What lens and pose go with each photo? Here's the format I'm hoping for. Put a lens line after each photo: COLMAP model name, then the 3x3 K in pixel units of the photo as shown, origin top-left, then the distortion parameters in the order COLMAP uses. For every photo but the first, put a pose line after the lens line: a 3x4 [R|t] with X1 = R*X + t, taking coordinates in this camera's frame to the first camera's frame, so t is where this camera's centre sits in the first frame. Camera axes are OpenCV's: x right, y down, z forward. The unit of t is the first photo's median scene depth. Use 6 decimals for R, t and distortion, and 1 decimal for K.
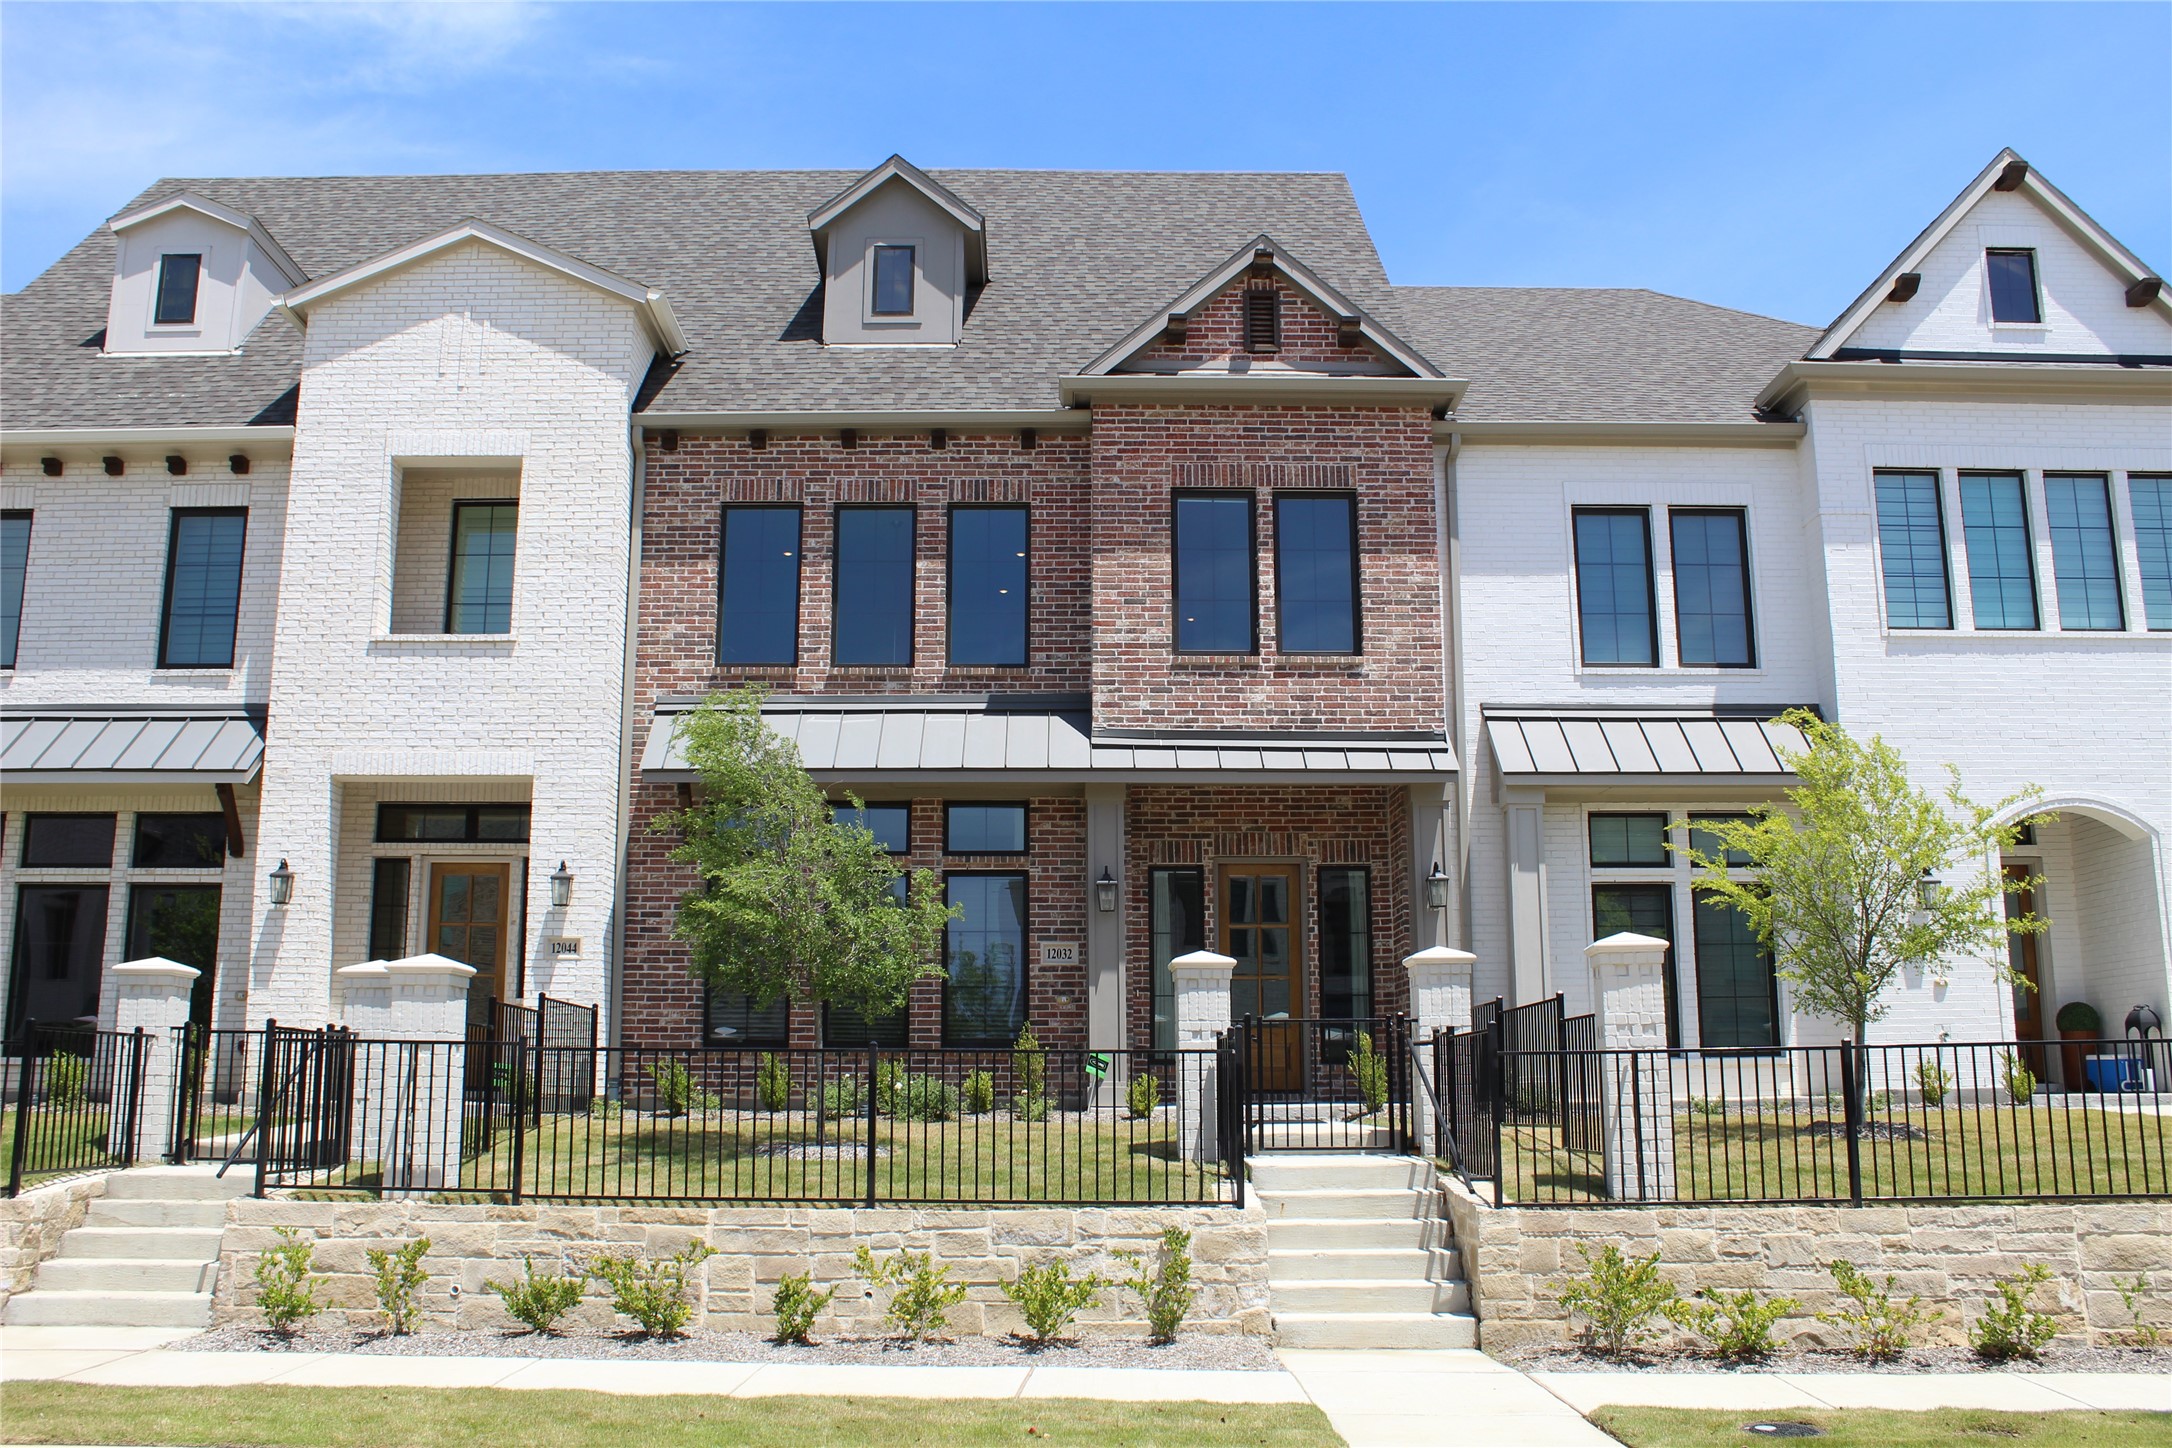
lens RADIAL K [[2031.0, 0, 1077.6], [0, 2031.0, 730.1], [0, 0, 1]] dist [-0.102936, 0.000000]
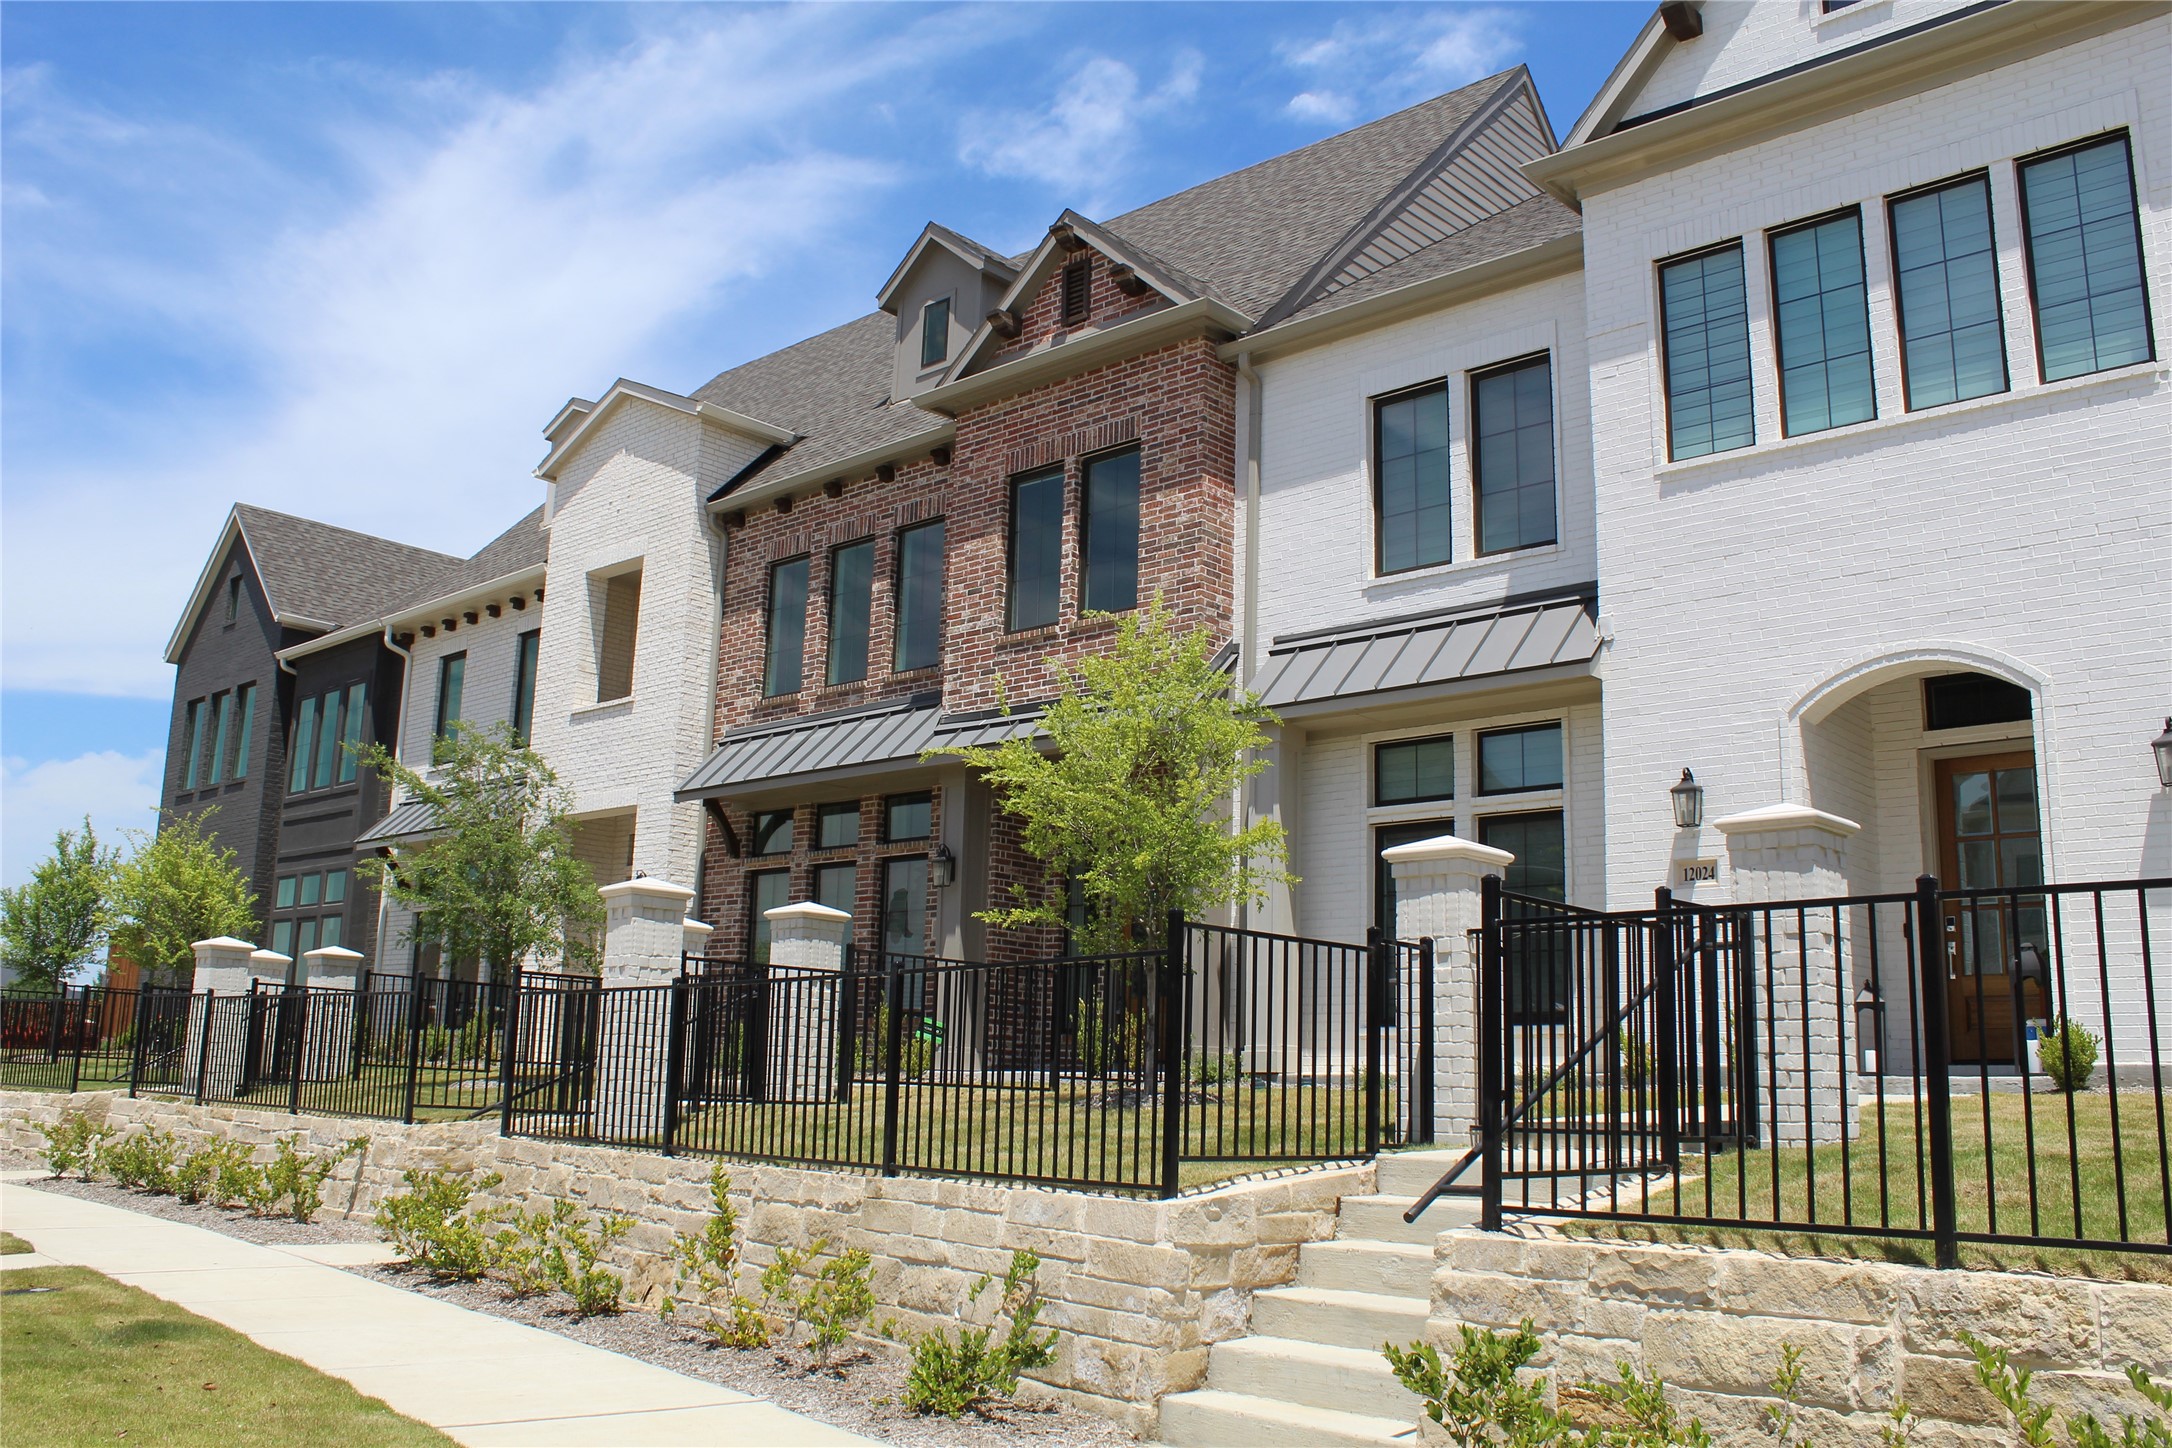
lens RADIAL K [[1842.4, 0, 1087.0], [0, 1842.4, 718.3], [0, 0, 1]] dist [-0.091383, 0.017613]
pose [[0.730889, -0.116772, -0.672433, 0.694556], [0.112853, 0.992370, -0.049668, 0.055263], [0.673102, -0.039585, 0.738490, 0.324954]]
